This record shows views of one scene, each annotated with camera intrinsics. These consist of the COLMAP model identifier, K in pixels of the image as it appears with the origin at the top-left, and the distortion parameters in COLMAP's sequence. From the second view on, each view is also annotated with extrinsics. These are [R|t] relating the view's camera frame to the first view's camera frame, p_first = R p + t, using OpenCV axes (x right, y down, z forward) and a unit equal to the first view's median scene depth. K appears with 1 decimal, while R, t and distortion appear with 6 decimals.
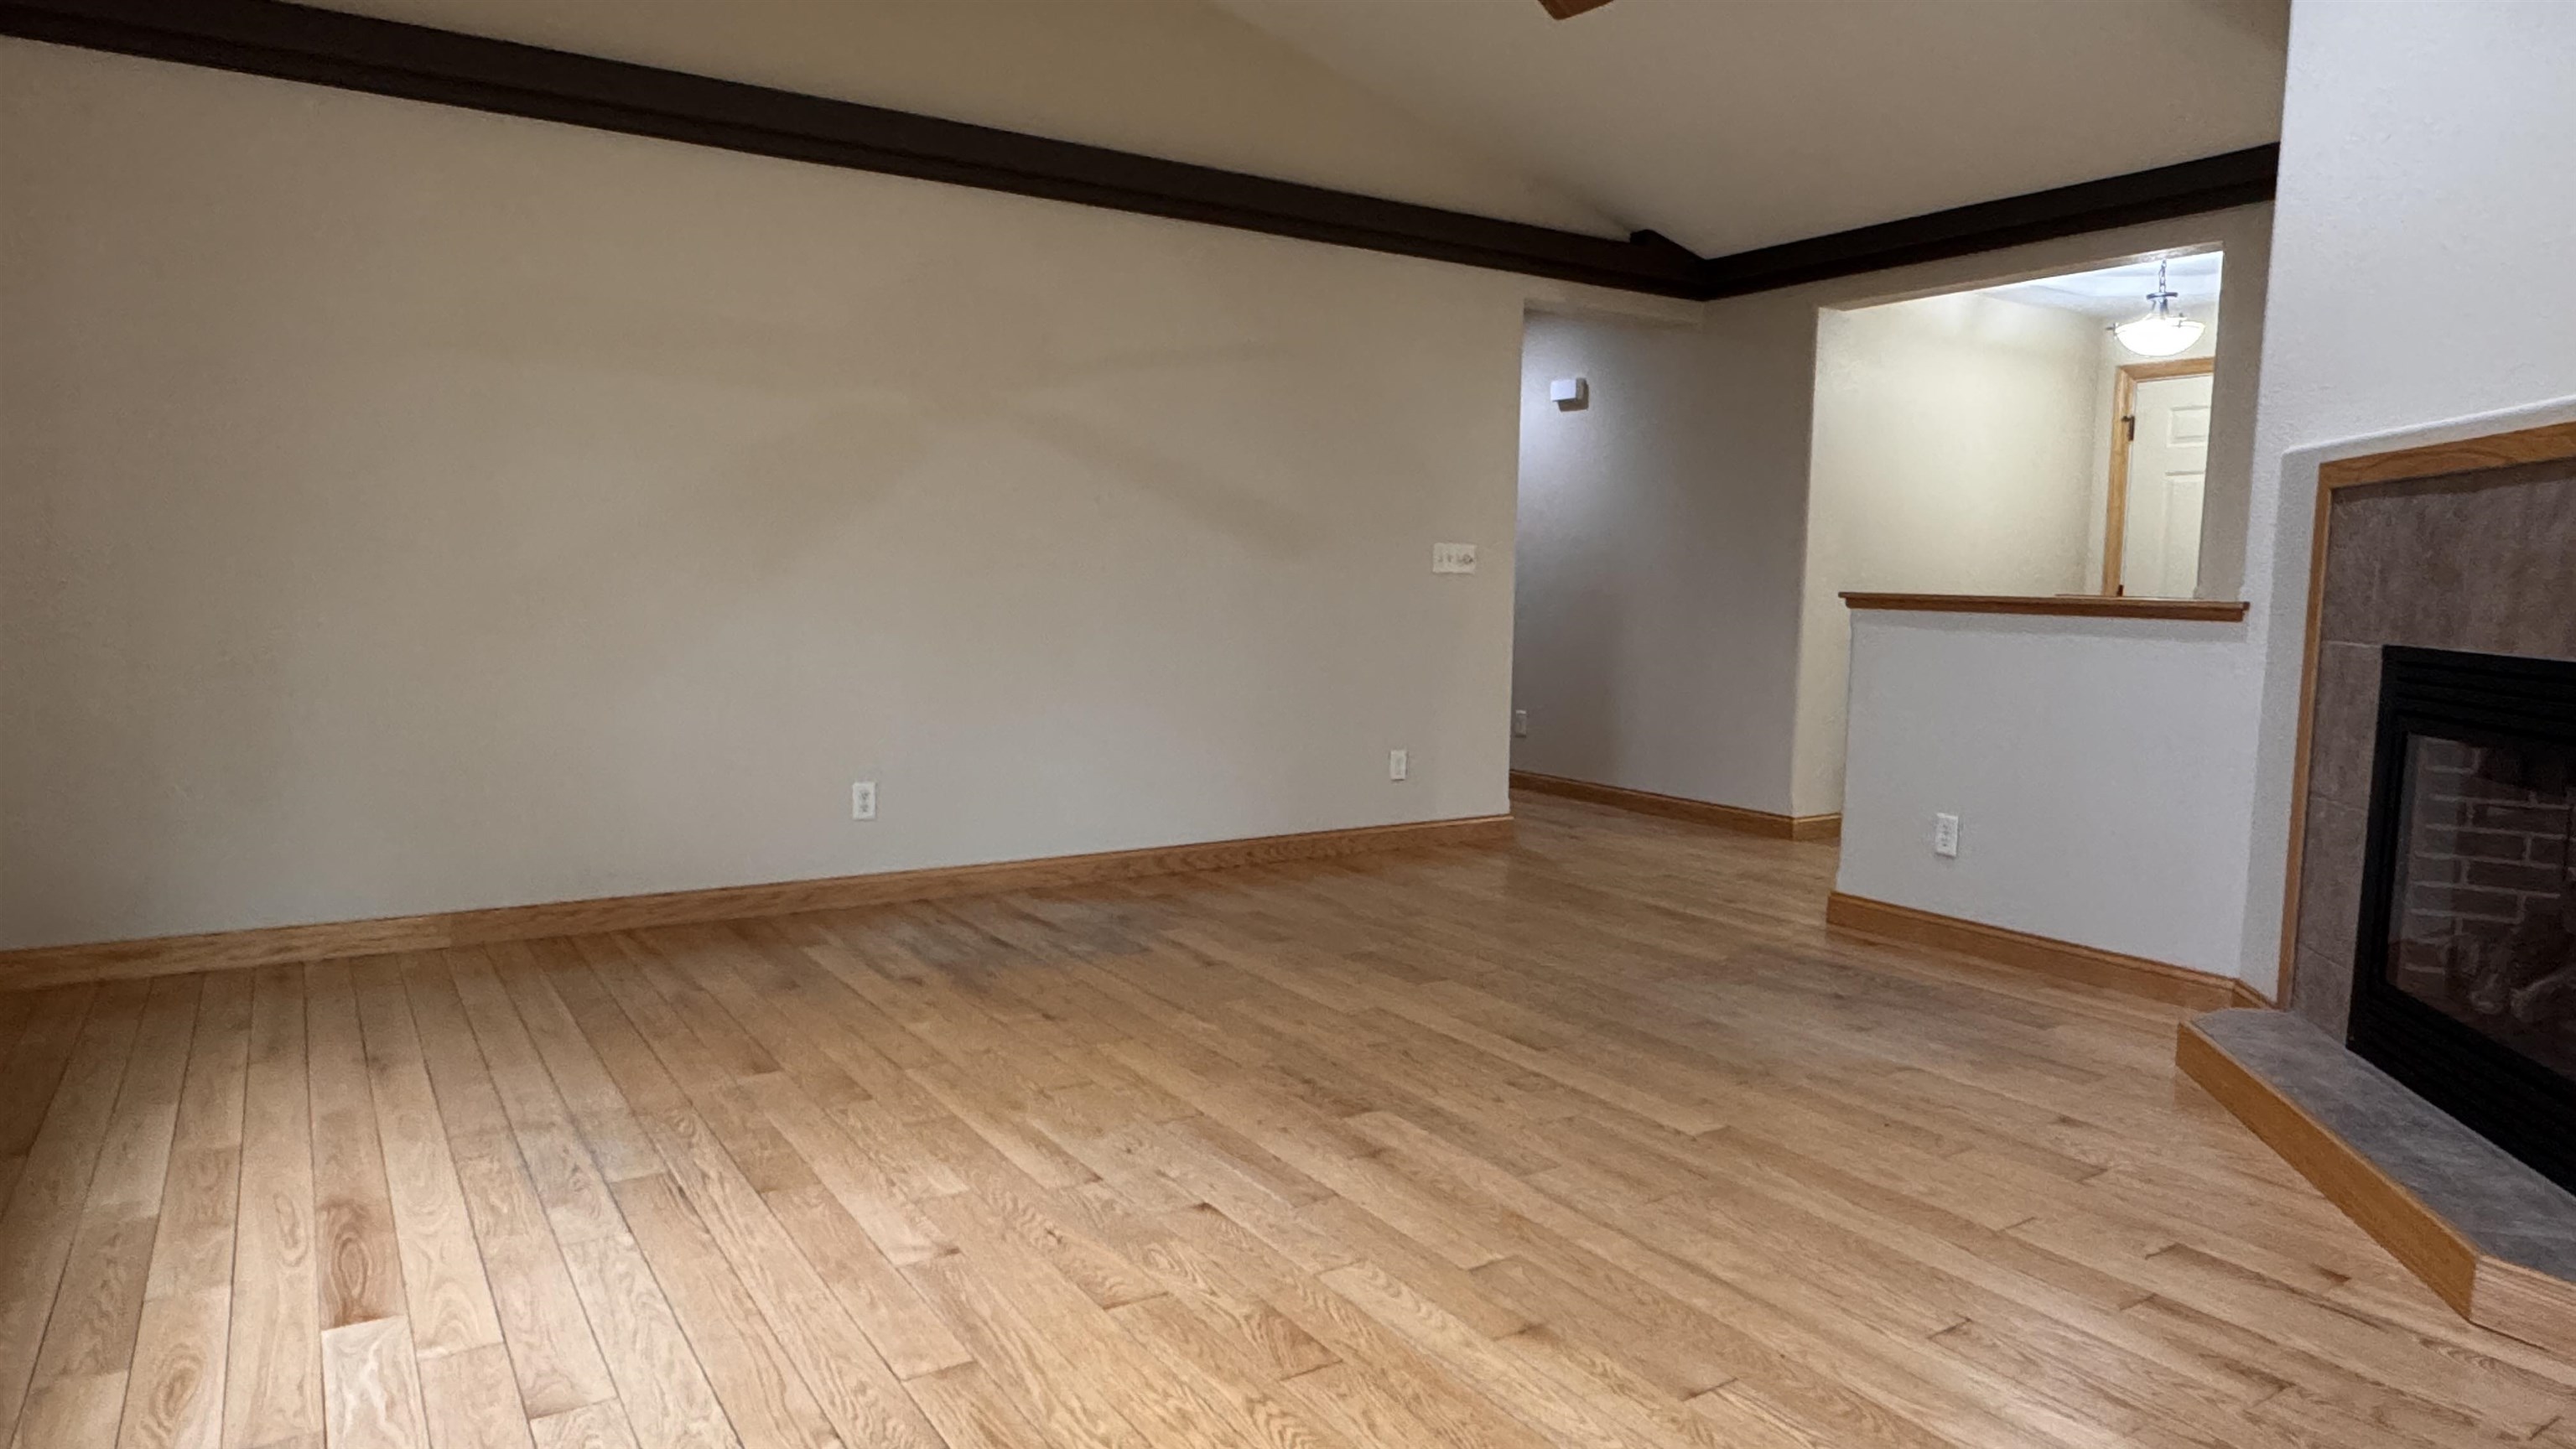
lens RADIAL K [[1540.6, 0, 1289.0], [0, 1540.6, 725.6], [0, 0, 1]] dist [0.000139, 0.000976]
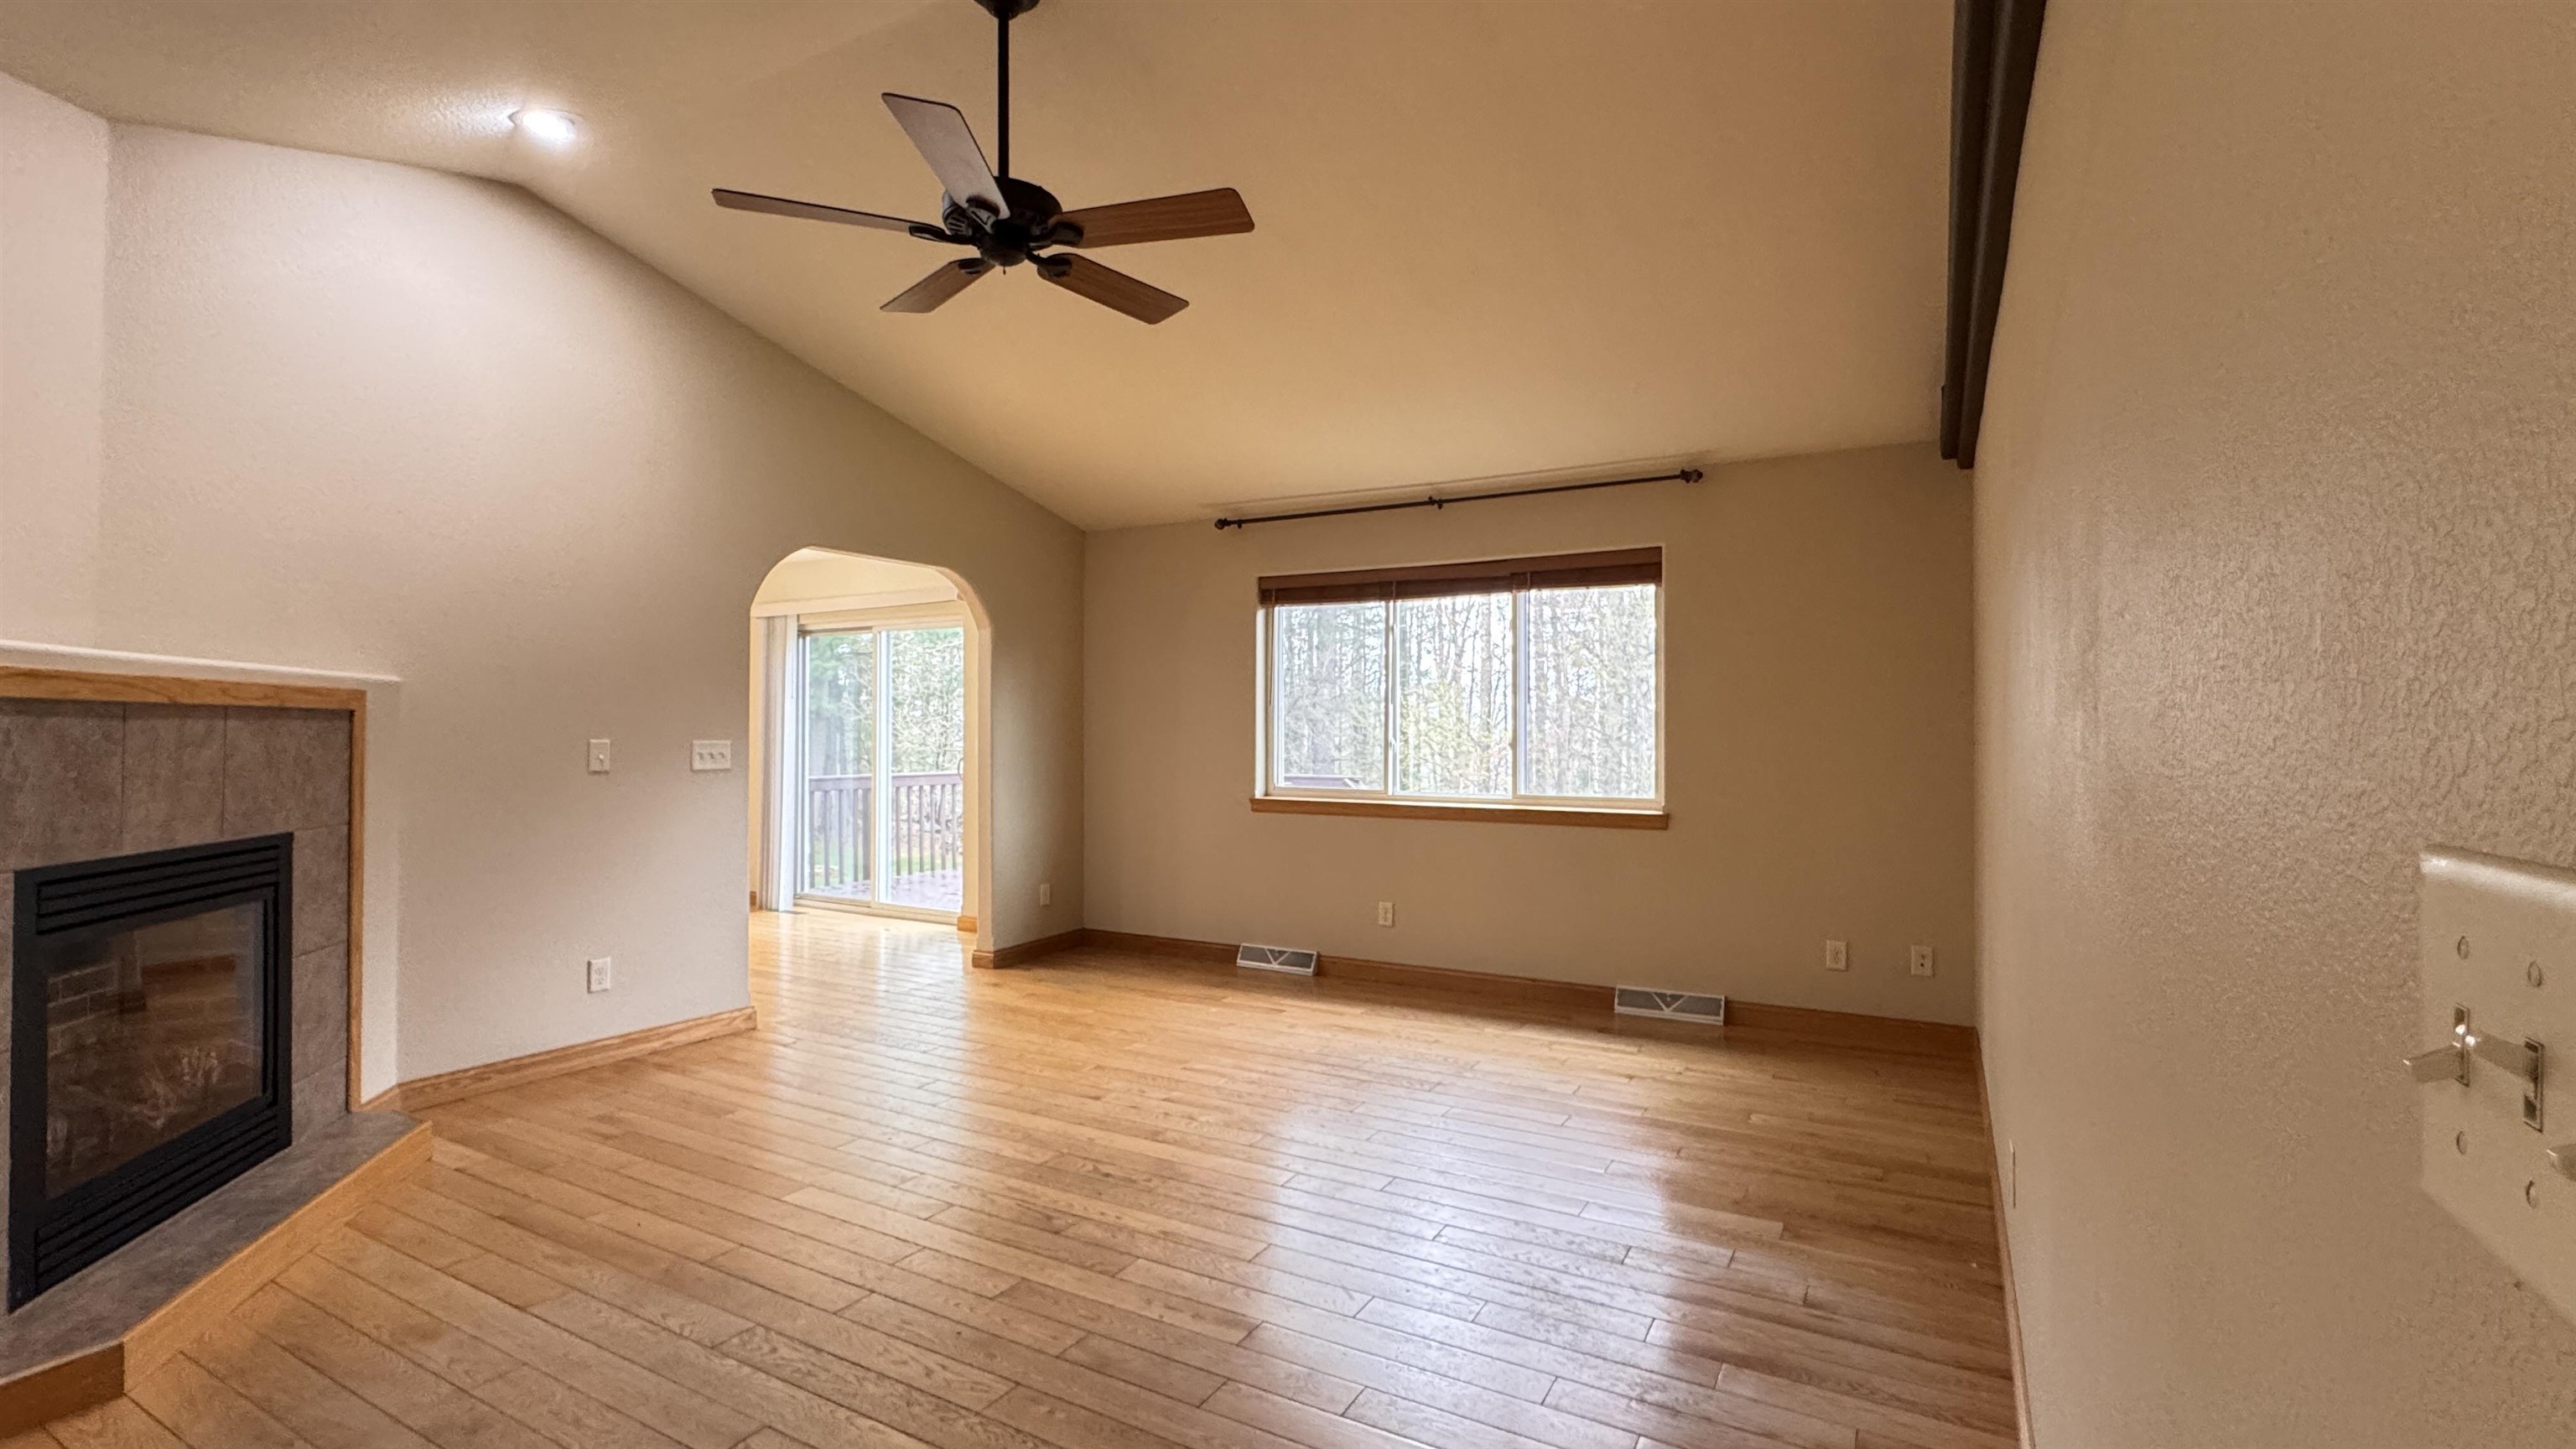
lens RADIAL K [[1130.7, 0, 1292.1], [0, 1130.7, 728.9], [0, 0, 1]] dist [0.001020, 0.000042]
pose [[-0.885112, -0.020053, -0.464946, 0.355836], [-0.061730, 0.995302, 0.074588, -0.249865], [0.461266, 0.094720, -0.882191, 2.054337]]
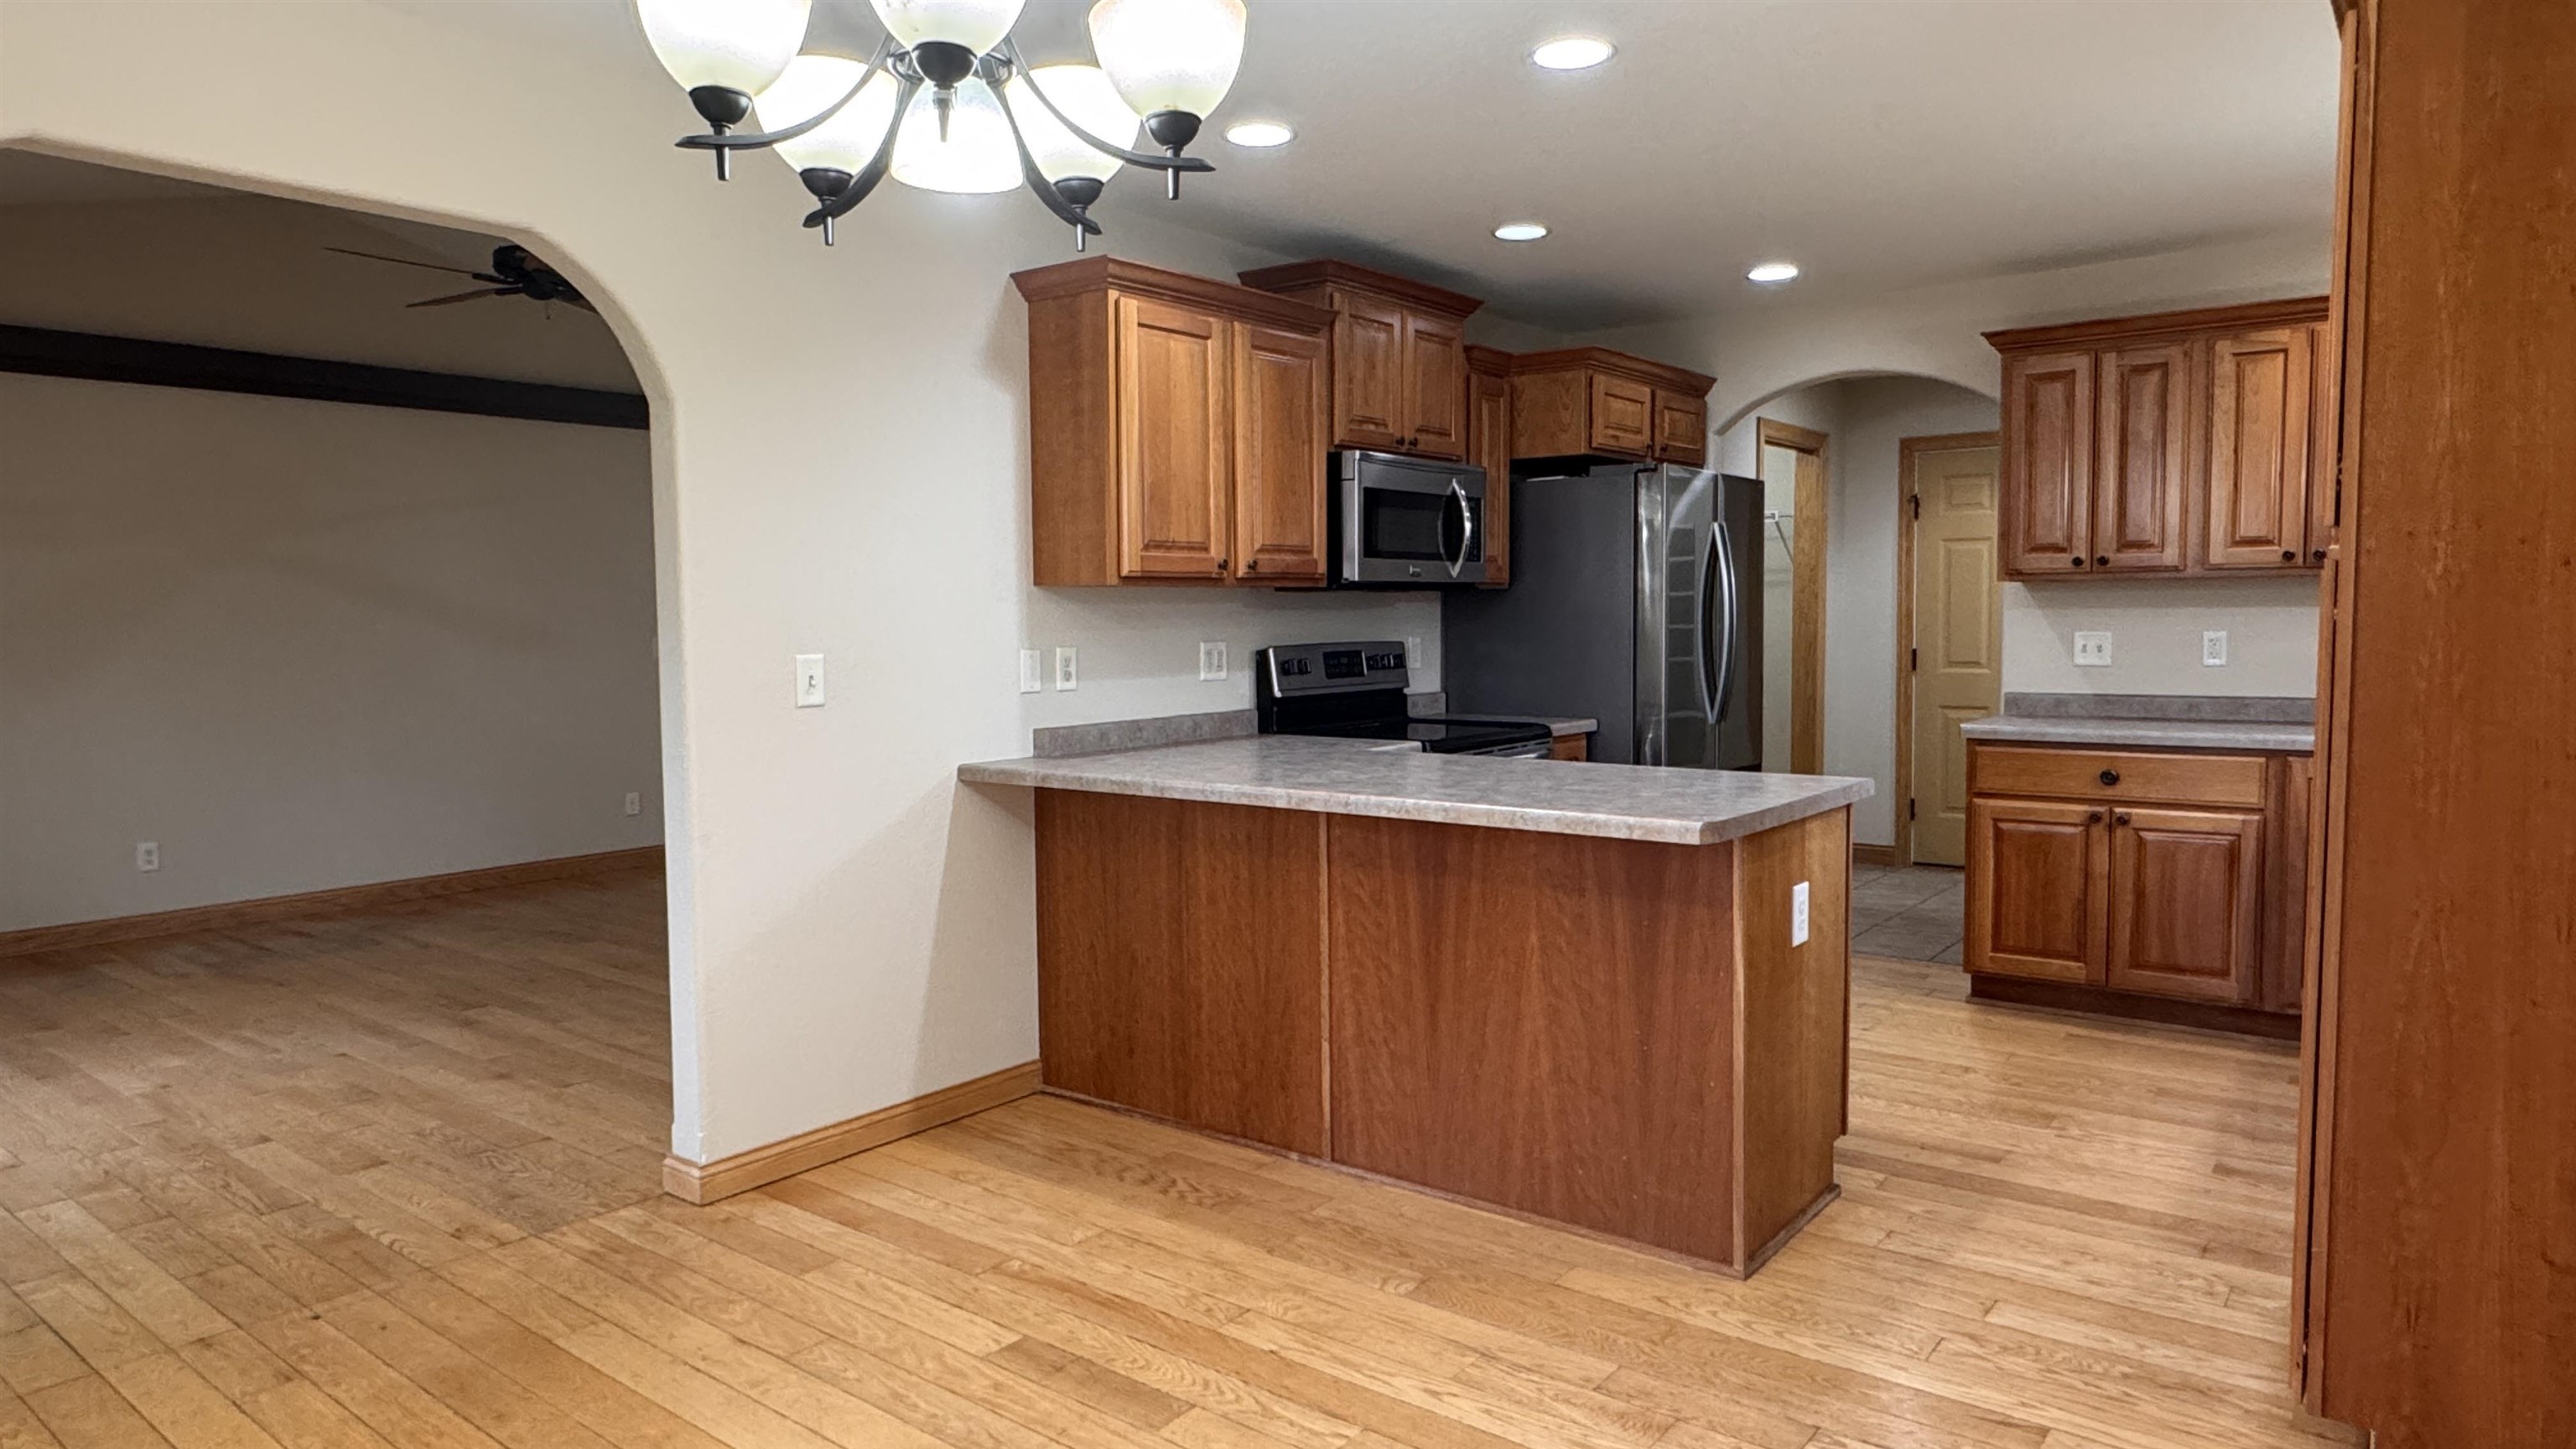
lens RADIAL K [[1540.6, 0, 1293.9], [0, 1540.6, 728.8], [0, 0, 1]] dist [0.000139, 0.000976]
pose [[0.946226, -0.051143, 0.319438, 0.381716], [0.057966, 0.998248, -0.011884, 0.019404], [-0.318271, 0.029762, 0.947533, -0.914737]]
